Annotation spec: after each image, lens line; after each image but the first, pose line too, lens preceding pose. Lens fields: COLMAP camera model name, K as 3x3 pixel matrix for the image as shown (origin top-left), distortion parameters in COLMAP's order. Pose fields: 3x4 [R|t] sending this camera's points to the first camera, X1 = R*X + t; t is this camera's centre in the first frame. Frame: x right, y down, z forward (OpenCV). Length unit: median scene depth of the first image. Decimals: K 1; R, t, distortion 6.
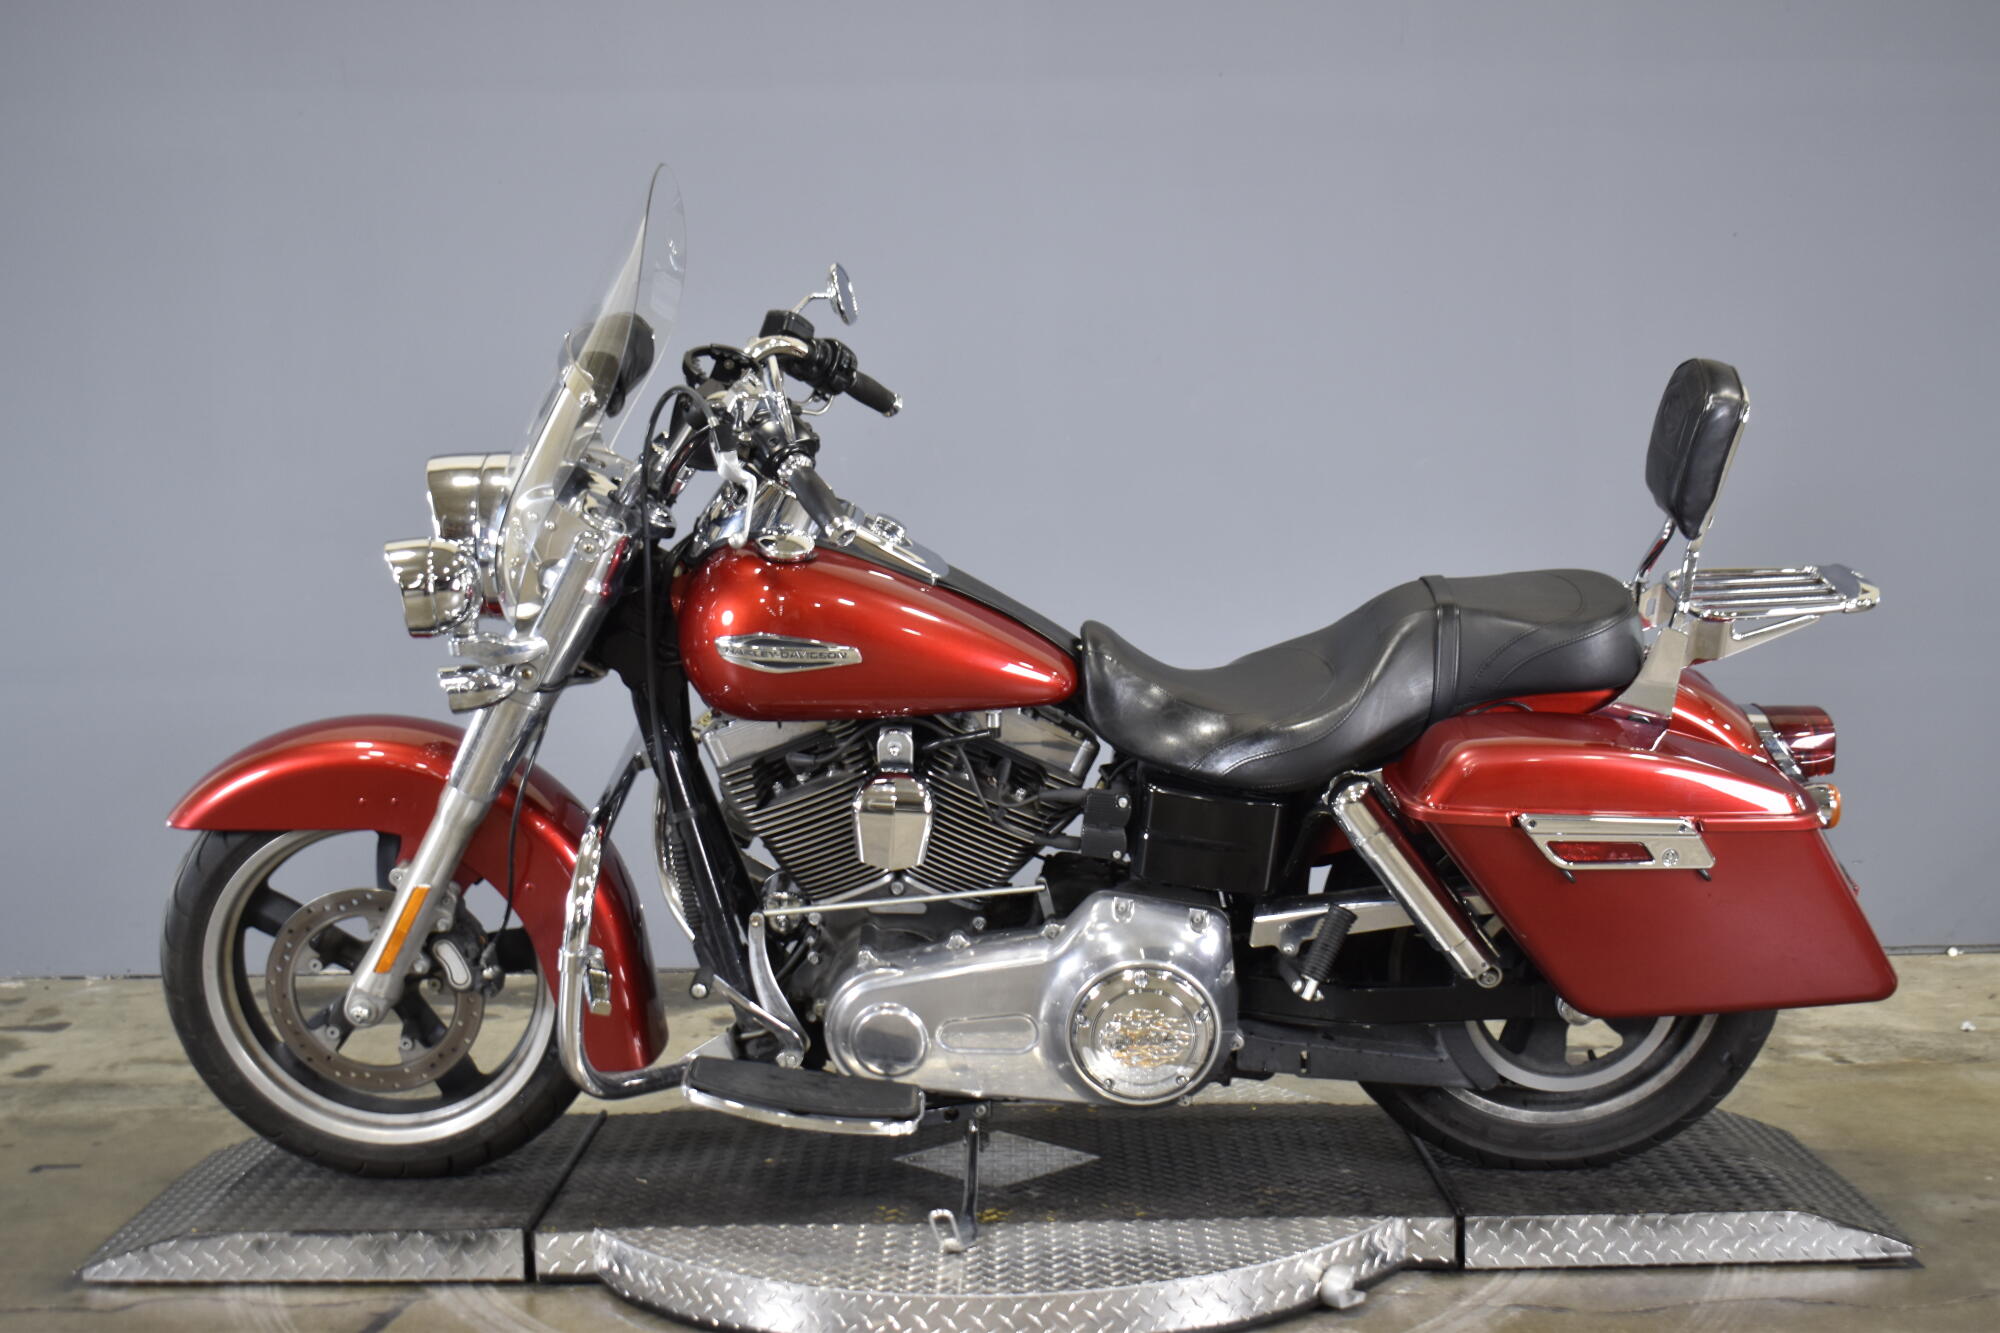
lens RADIAL K [[2584.9, 0, 990.1], [0, 2584.9, 655.3], [0, 0, 1]] dist [0.025516, 0.000000]
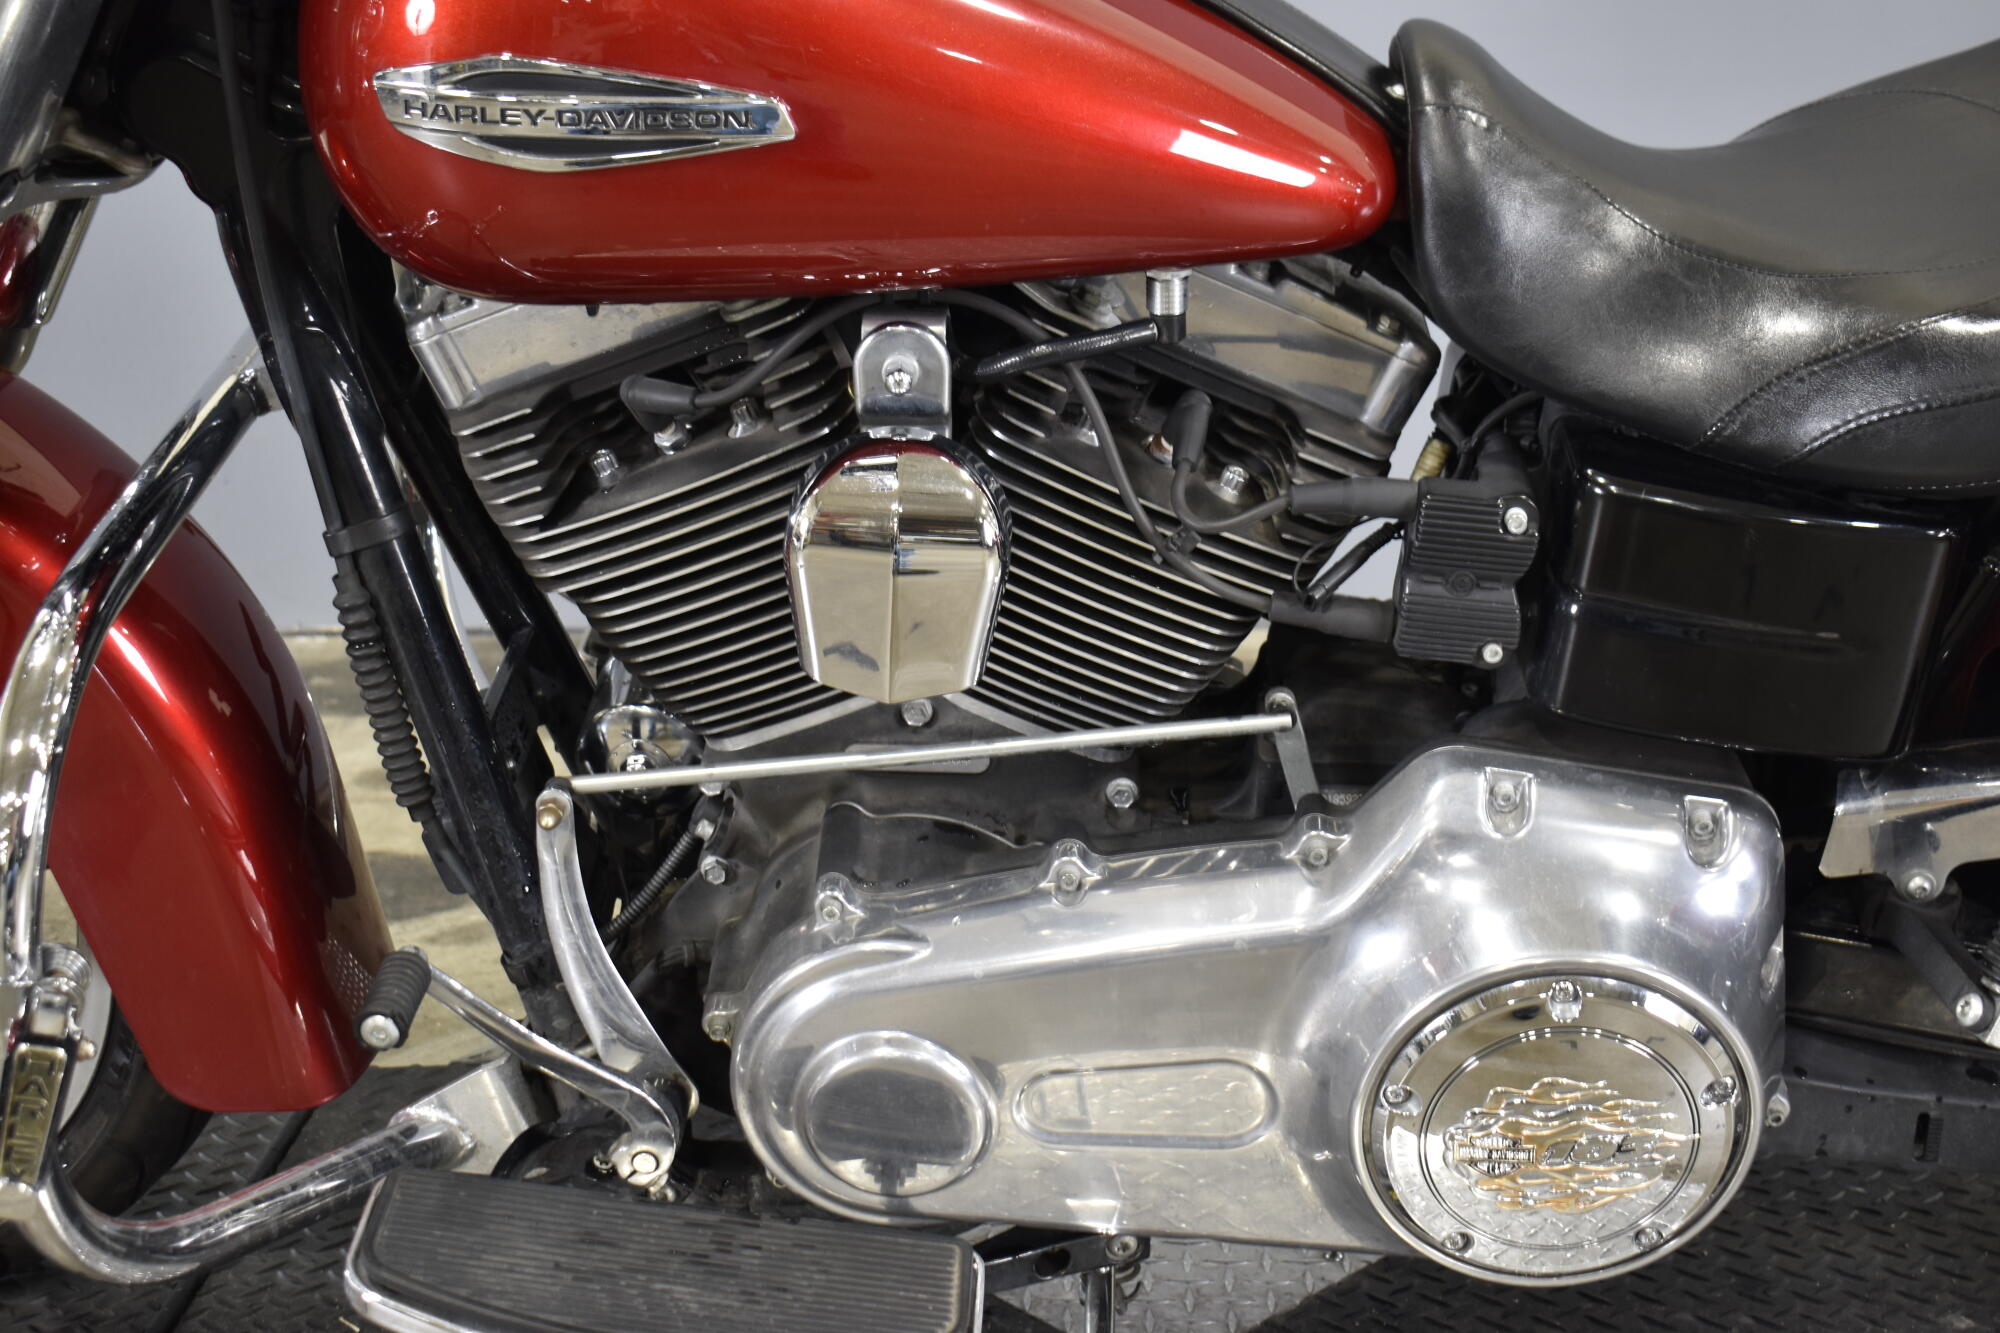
lens RADIAL K [[2821.6, 0, 990.8], [0, 2821.6, 671.6], [0, 0, 1]] dist [0.002012, 0.000000]
pose [[0.999516, 0.002990, -0.030952, -0.011183], [0.003426, 0.978720, 0.205171, -0.004919], [0.030907, -0.205177, 0.978237, 0.586964]]
